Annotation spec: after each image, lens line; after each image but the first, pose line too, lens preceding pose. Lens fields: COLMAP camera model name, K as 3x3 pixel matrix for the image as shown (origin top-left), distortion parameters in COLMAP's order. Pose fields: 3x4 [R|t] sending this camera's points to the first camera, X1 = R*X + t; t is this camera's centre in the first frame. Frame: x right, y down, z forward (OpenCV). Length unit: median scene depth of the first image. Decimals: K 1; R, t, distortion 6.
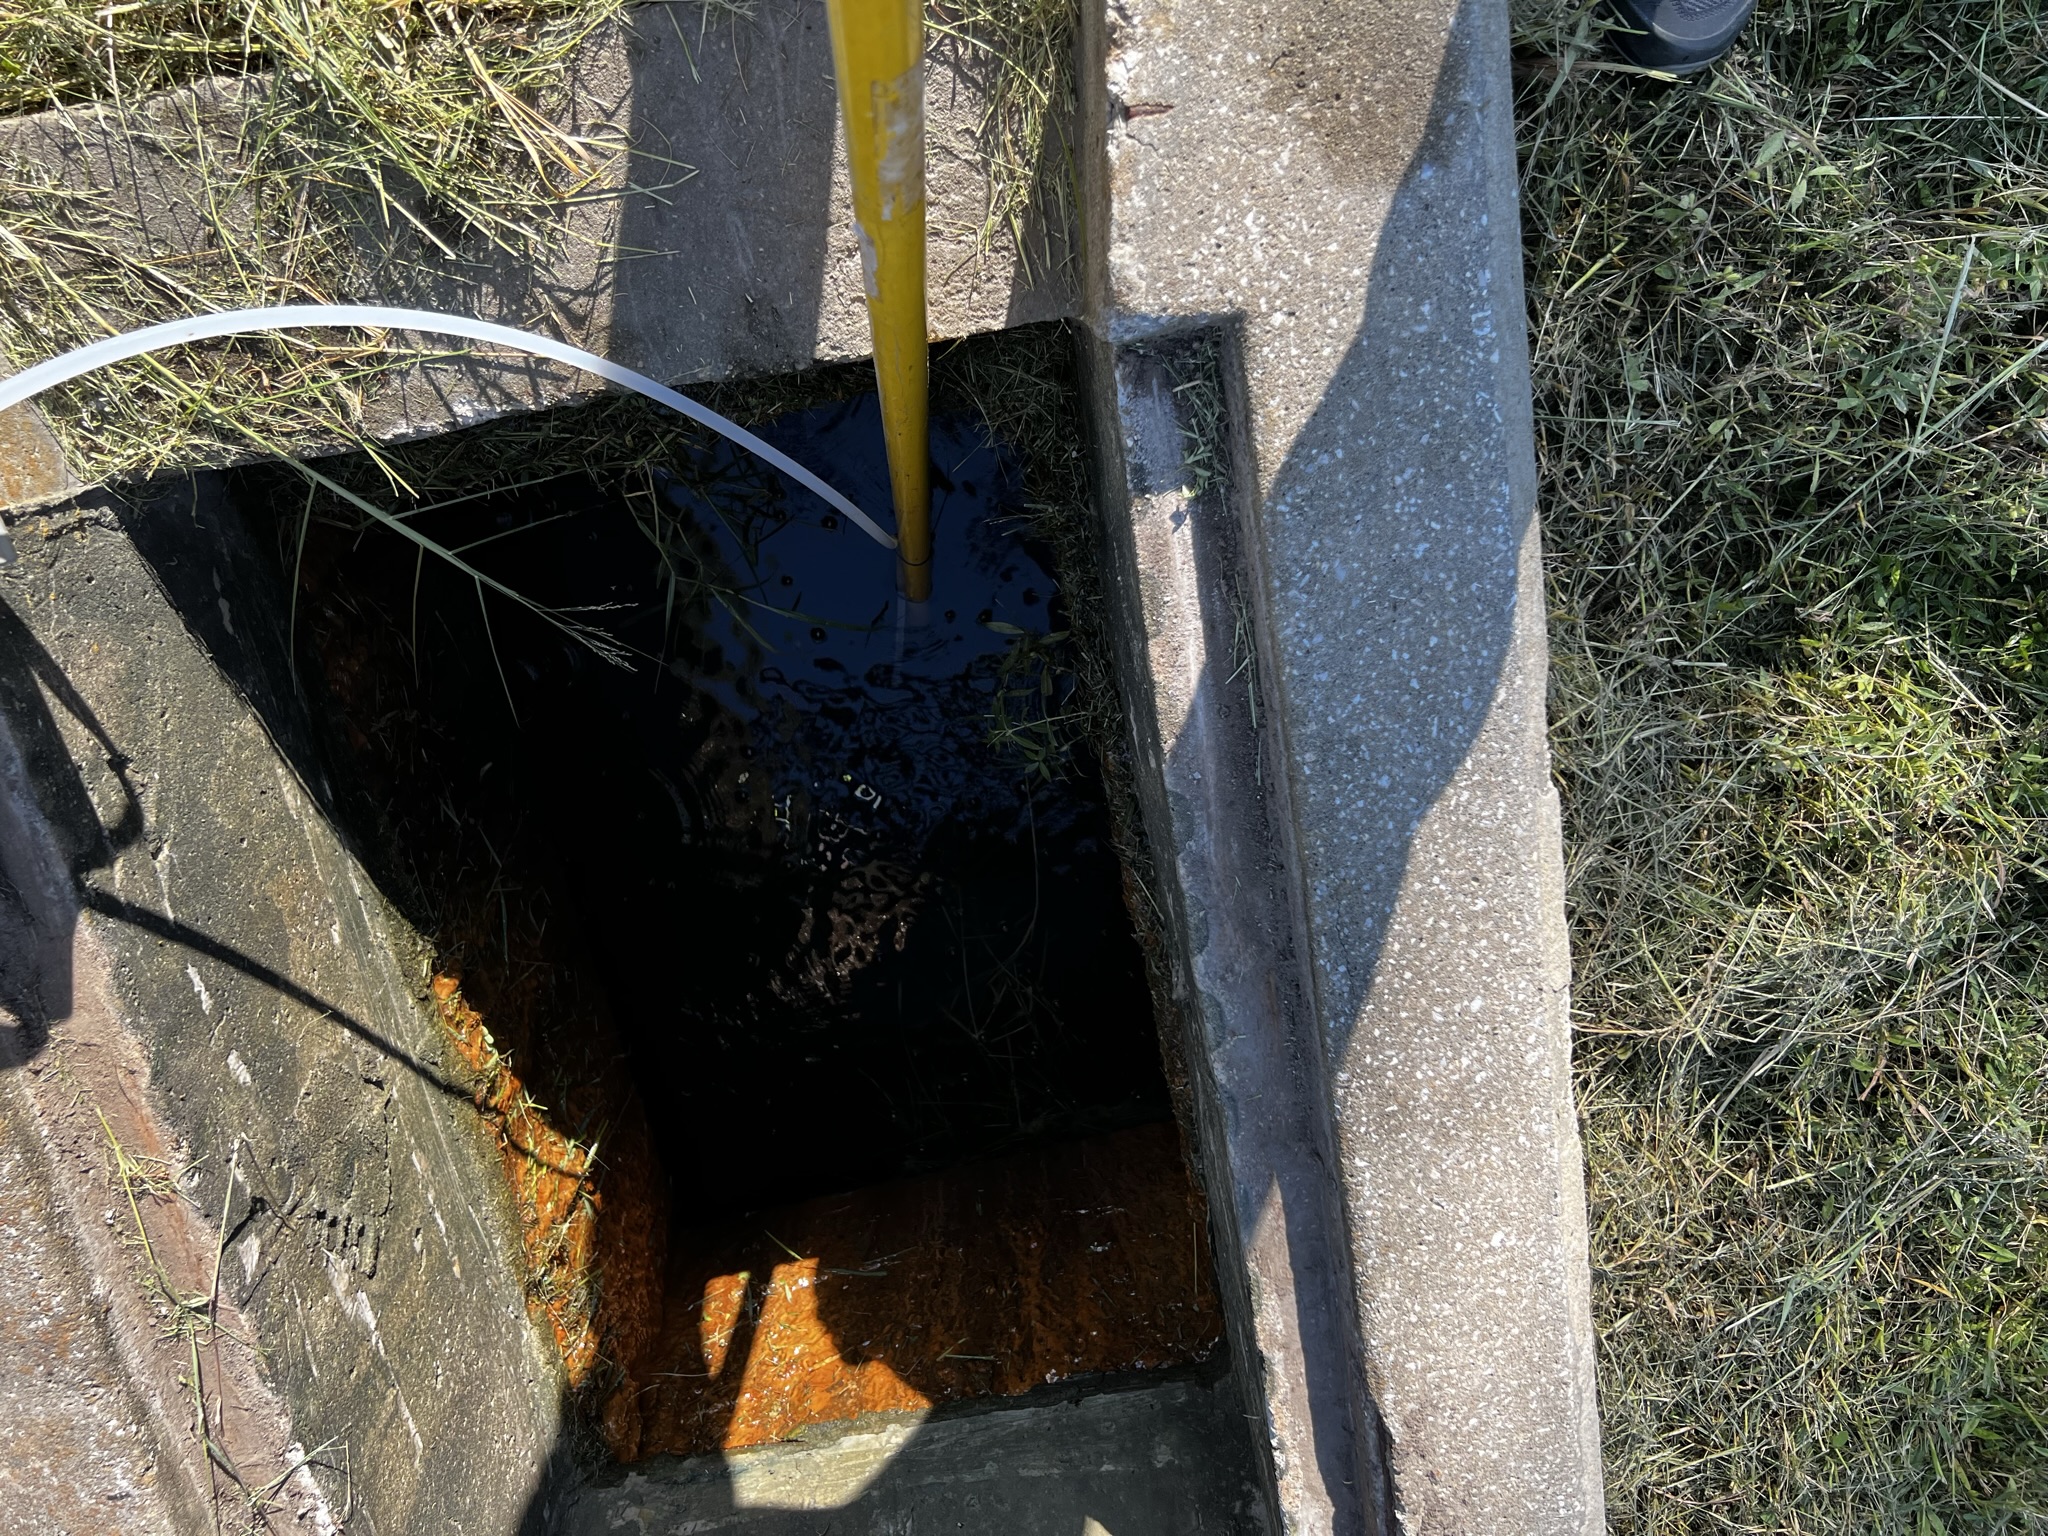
lens RADIAL K [[1543.1, 0, 1021.7], [0, 1543.1, 768.3], [0, 0, 1]] dist [0.060256, -0.071129]
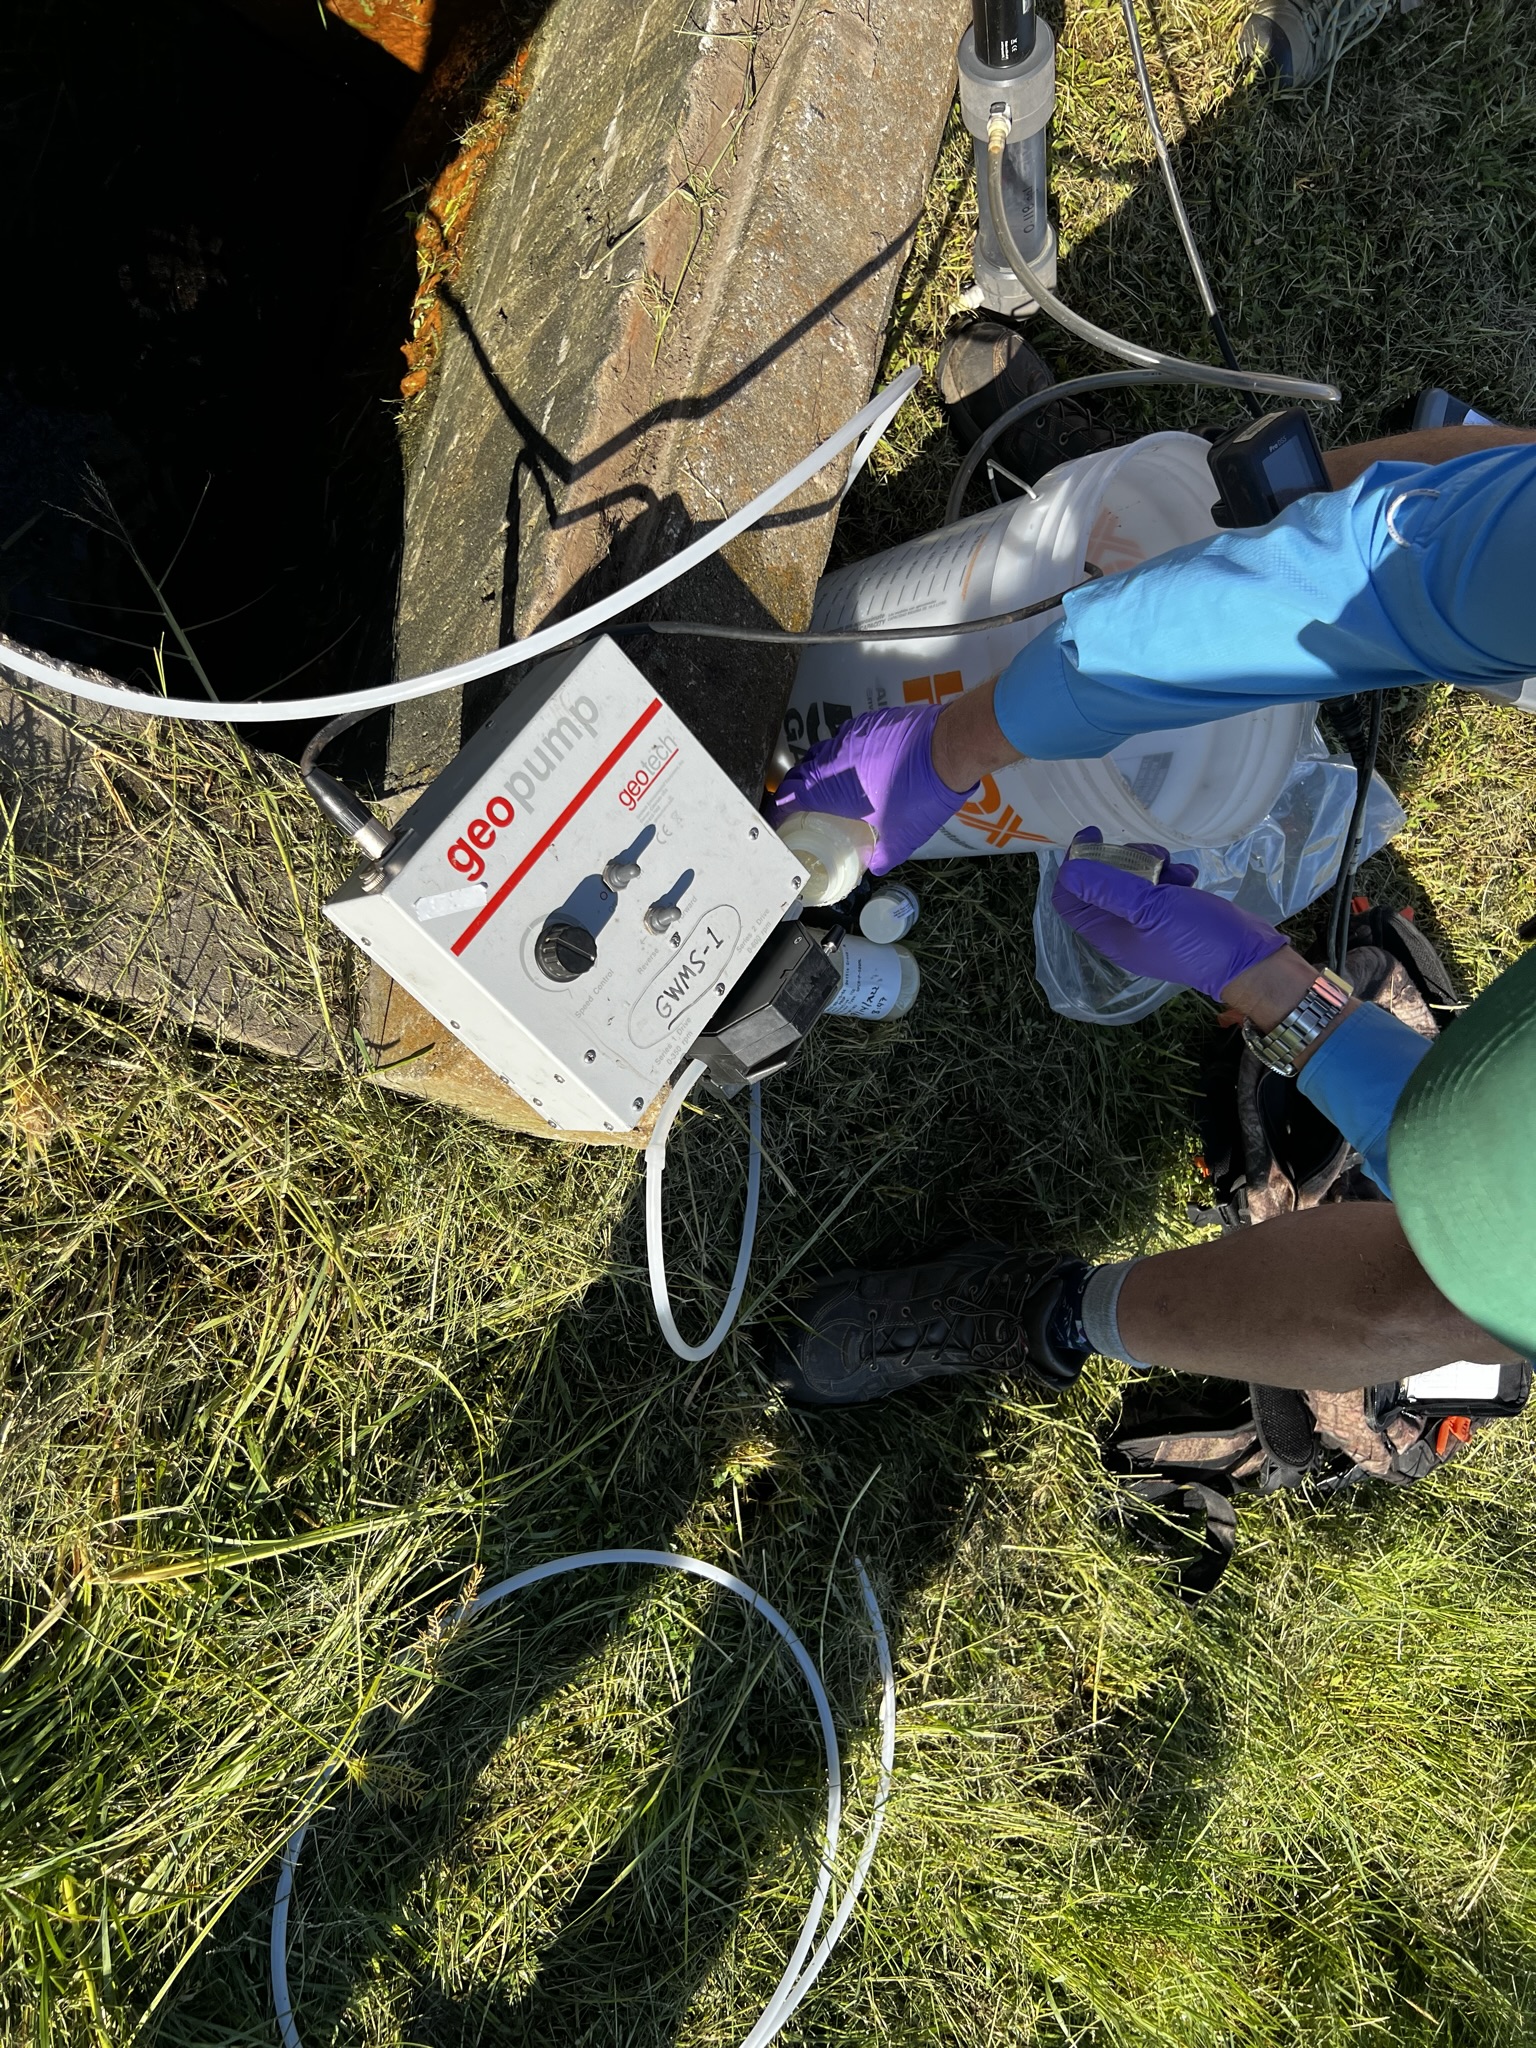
lens RADIAL K [[1543.1, 0, 733.5], [0, 1543.1, 1012.1], [0, 0, 1]] dist [0.060256, -0.071129]
pose [[-0.689885, -0.482571, -0.539614, -0.204252], [0.549871, -0.834144, 0.042967, -0.216270], [-0.470851, -0.267076, 0.840815, -0.199524]]
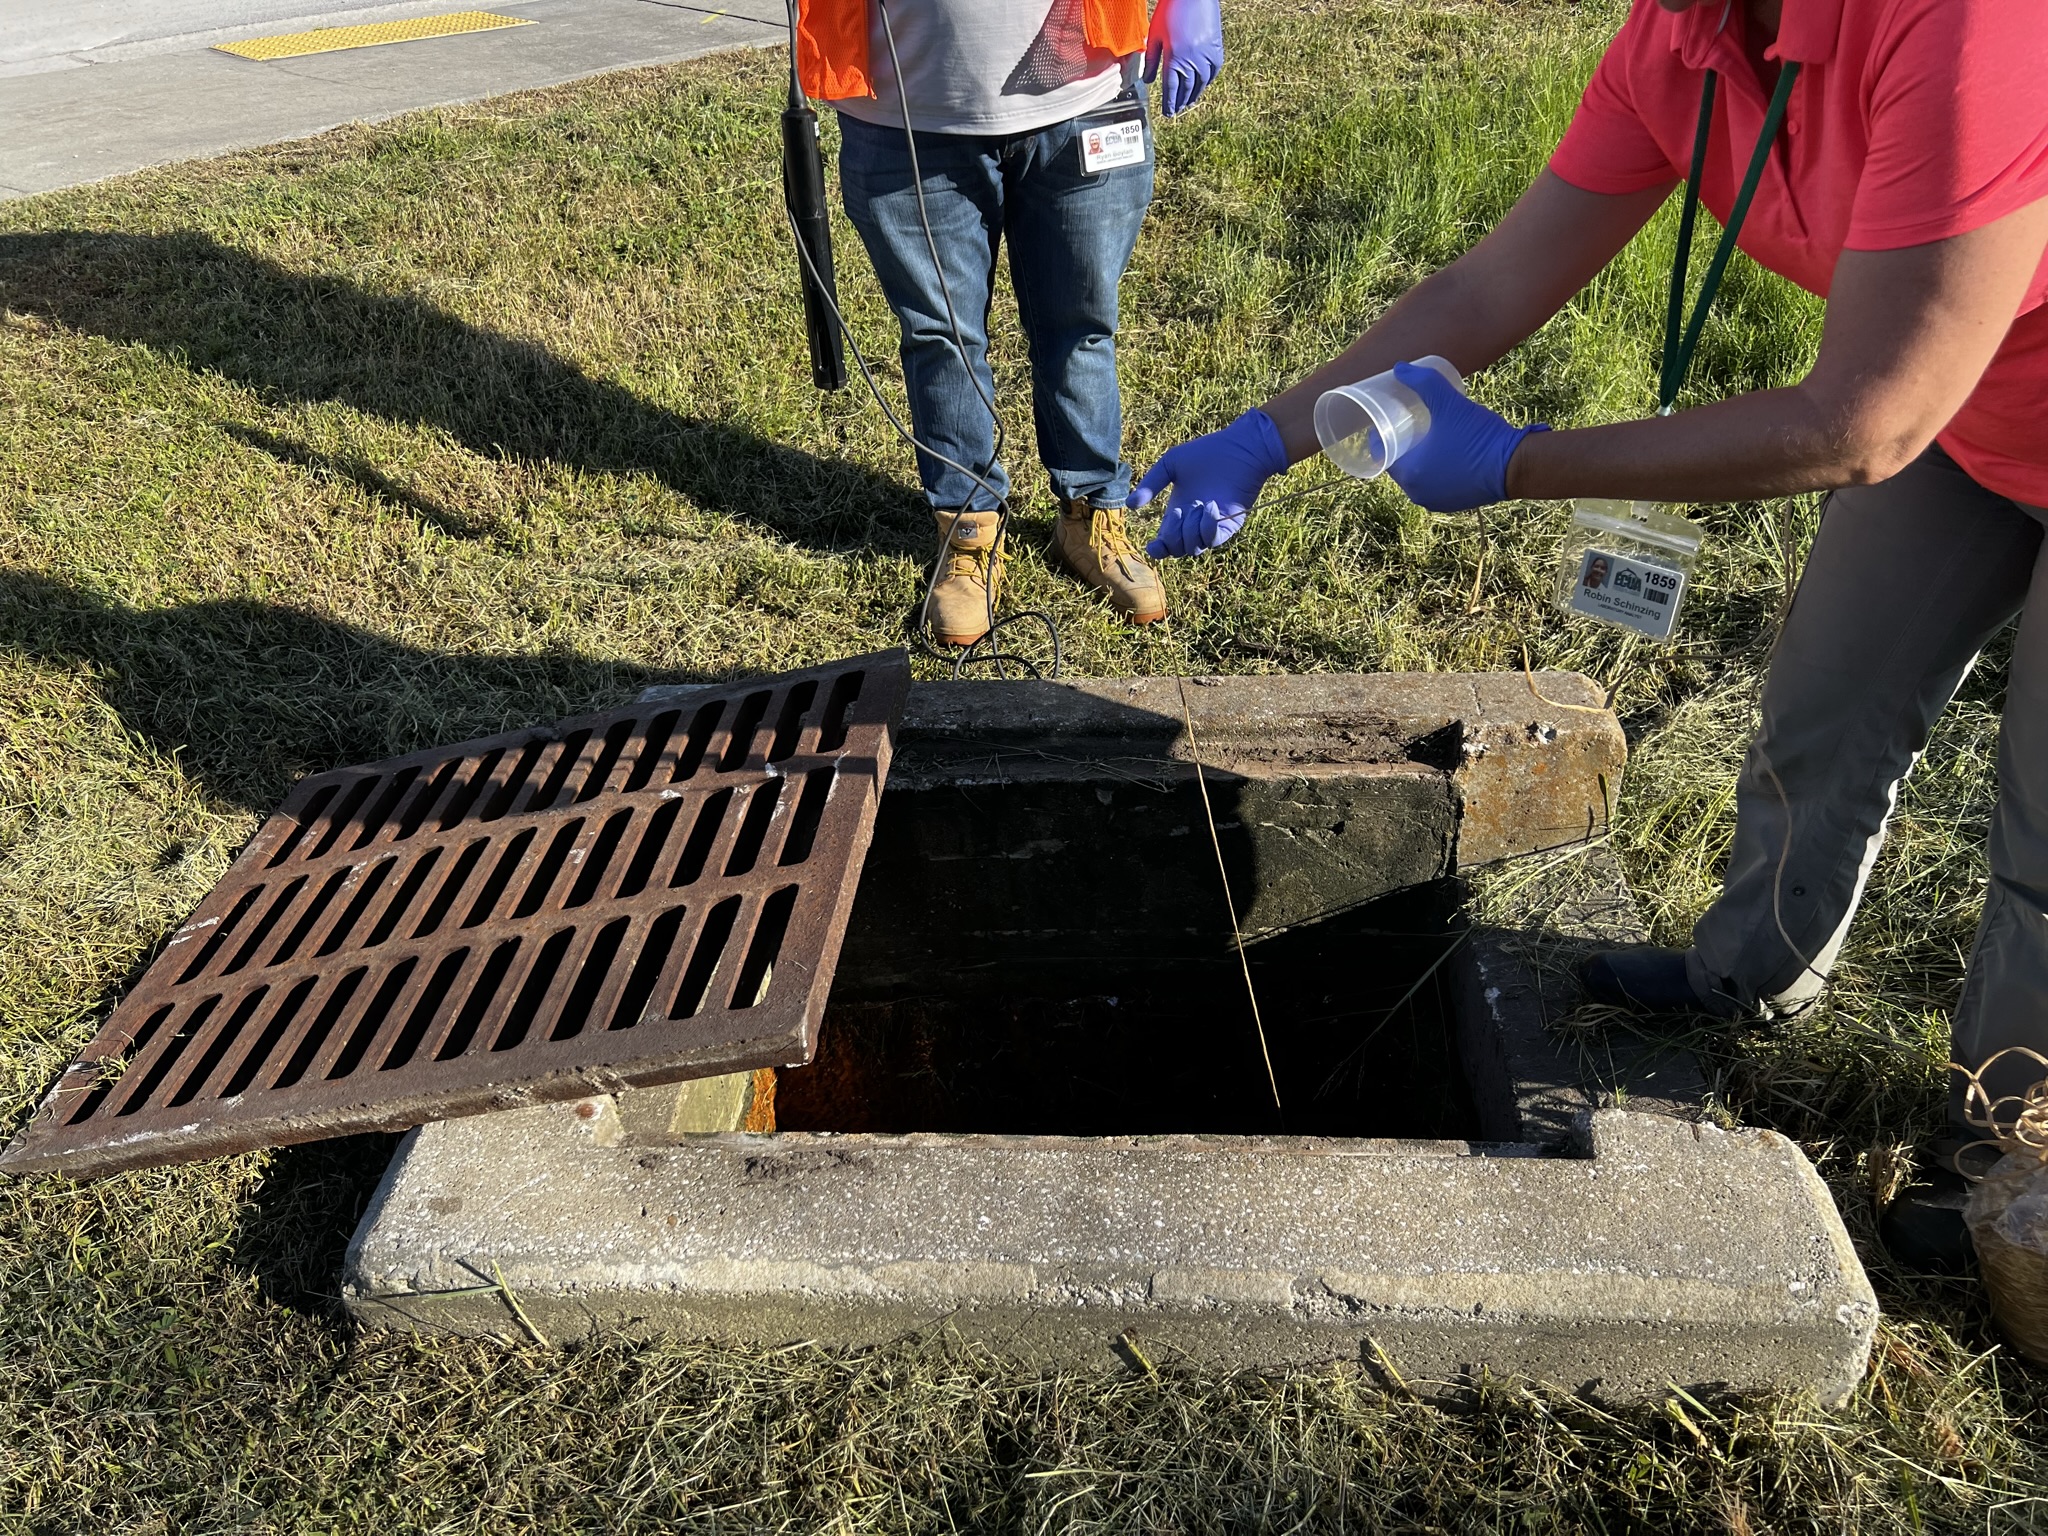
lens RADIAL K [[1543.1, 0, 1002.6], [0, 1543.1, 759.7], [0, 0, 1]] dist [0.060256, -0.071129]
pose [[-0.247357, 0.522114, -0.816218, 1.266315], [-0.936608, -0.344592, 0.063415, 0.334710], [-0.248152, 0.780163, 0.574253, -0.221970]]
